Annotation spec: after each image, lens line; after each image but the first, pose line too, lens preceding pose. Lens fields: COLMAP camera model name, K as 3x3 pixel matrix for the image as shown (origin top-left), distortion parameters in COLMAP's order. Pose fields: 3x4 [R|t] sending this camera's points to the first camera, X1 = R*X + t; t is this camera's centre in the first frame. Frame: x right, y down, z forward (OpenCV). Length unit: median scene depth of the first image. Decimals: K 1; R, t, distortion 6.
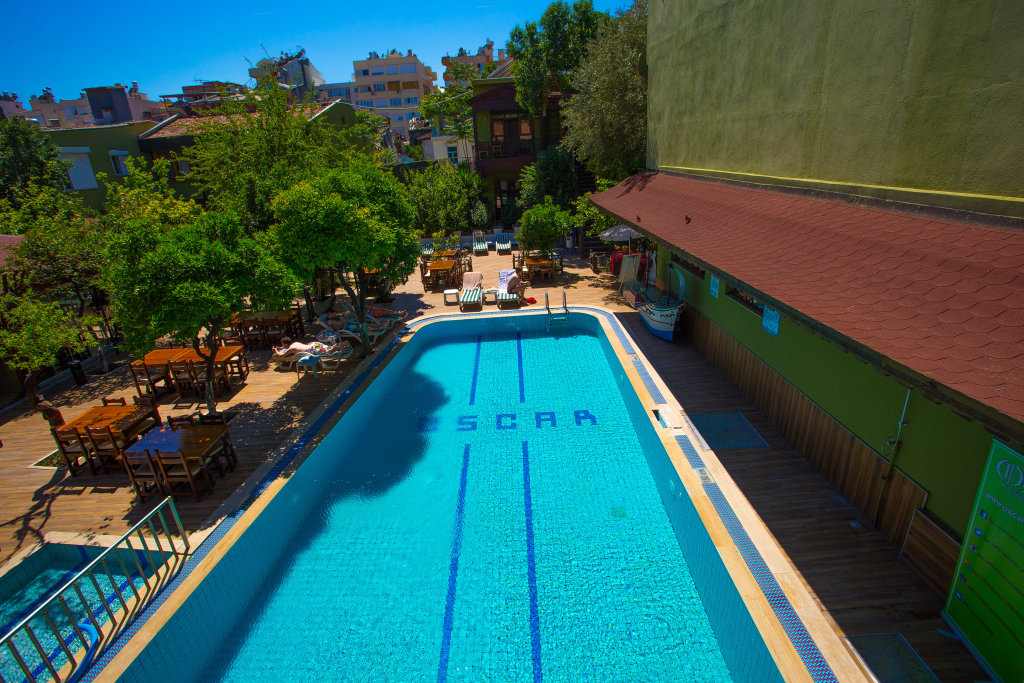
lens RADIAL K [[497.6, 0, 510.5], [0, 497.6, 336.3], [0, 0, 1]] dist [-0.002364, 0.000599]
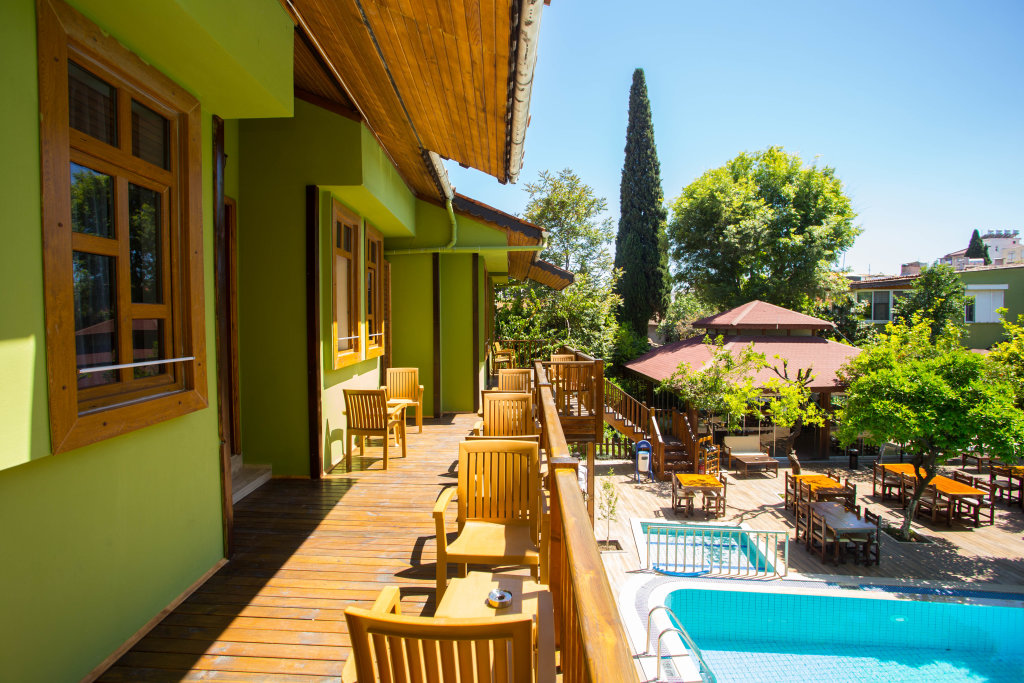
lens RADIAL K [[497.6, 0, 512.1], [0, 497.6, 336.3], [0, 0, 1]] dist [-0.002364, 0.000599]
pose [[0.052188, 0.111483, -0.992395, 0.437528], [-0.352788, 0.931732, 0.086116, -0.028693], [0.934247, 0.345611, 0.087955, -0.035473]]
